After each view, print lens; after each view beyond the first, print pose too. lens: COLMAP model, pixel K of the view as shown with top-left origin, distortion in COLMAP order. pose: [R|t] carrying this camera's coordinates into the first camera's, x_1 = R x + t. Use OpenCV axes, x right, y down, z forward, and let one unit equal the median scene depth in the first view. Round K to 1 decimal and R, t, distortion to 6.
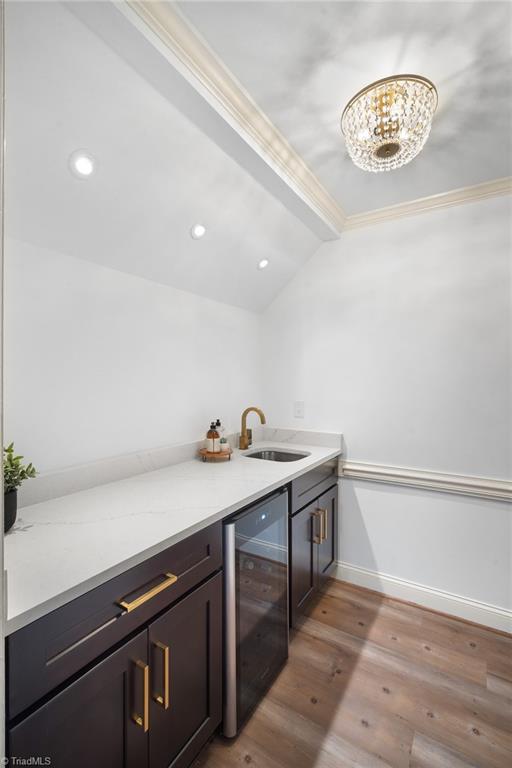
lens RADIAL K [[340.6, 0, 260.3], [0, 340.6, 384.4], [0, 0, 1]] dist [-0.007358, 0.001798]
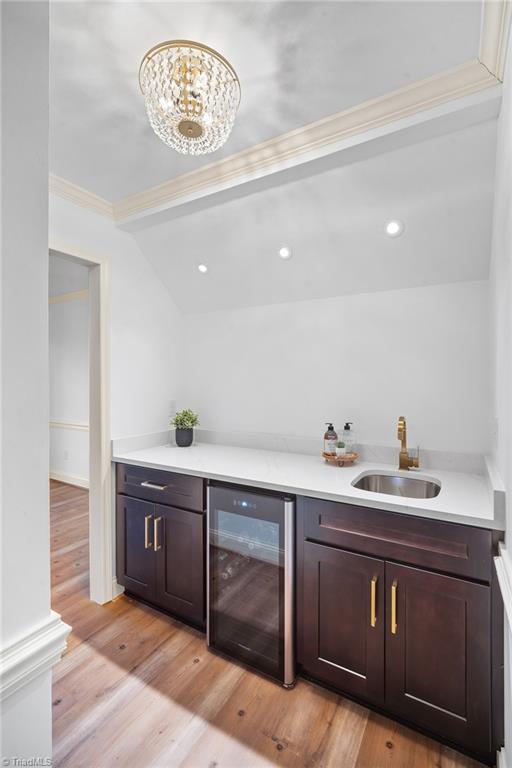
lens RADIAL K [[340.6, 0, 259.3], [0, 340.6, 381.1], [0, 0, 1]] dist [-0.007358, 0.001798]
pose [[0.042276, 0.000925, -0.999106, 1.072383], [-0.012228, 0.999925, 0.000409, -0.012209], [0.999031, 0.012200, 0.042284, 0.953798]]
